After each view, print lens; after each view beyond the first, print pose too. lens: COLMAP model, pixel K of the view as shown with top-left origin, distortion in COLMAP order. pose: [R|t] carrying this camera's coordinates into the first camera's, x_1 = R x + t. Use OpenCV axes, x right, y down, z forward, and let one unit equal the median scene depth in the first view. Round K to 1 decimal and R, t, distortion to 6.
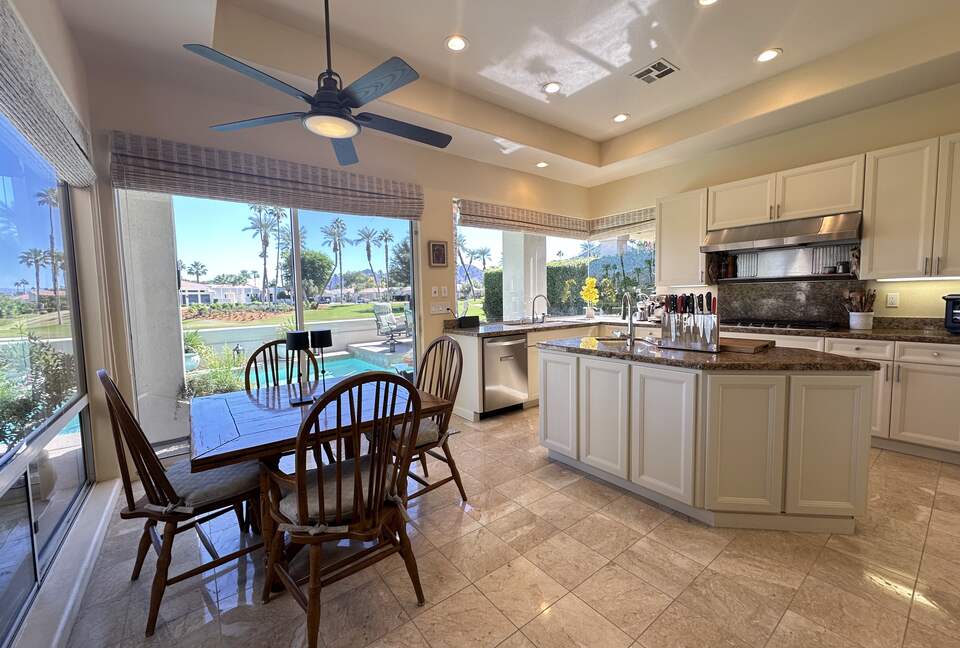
lens RADIAL K [[387.1, 0, 480.0], [0, 387.1, 324.0], [0, 0, 1]] dist [0.000625, 0.000188]
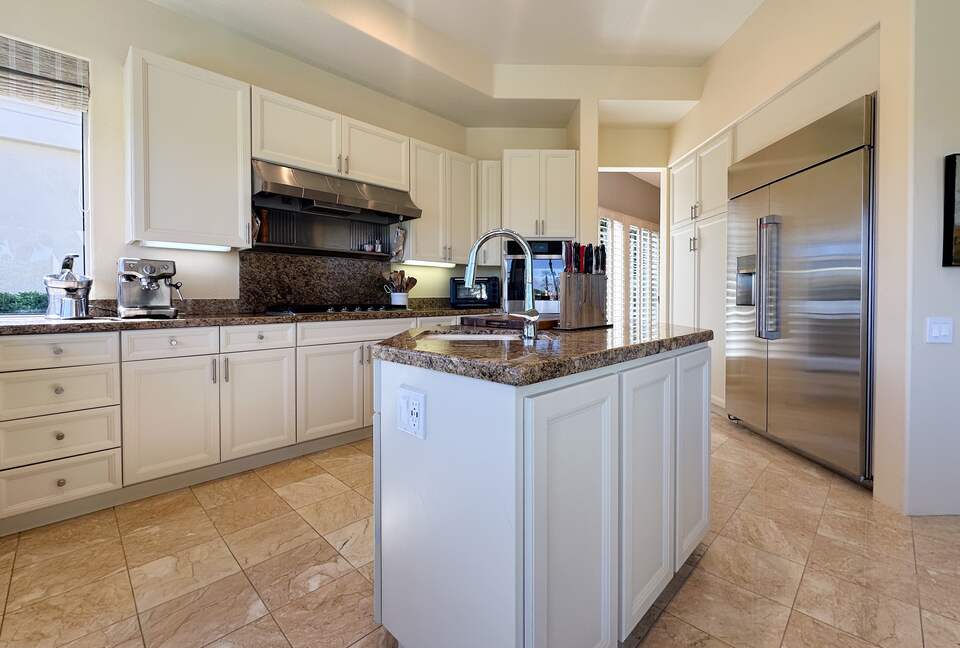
lens RADIAL K [[409.9, 0, 482.7], [0, 409.9, 302.5], [0, 0, 1]] dist [-0.001917, -0.000539]
pose [[-0.141106, 0.006682, 0.989972, -0.082360], [0.073157, 0.997314, 0.003696, 0.004698], [-0.987288, 0.072945, -0.141216, 0.768209]]
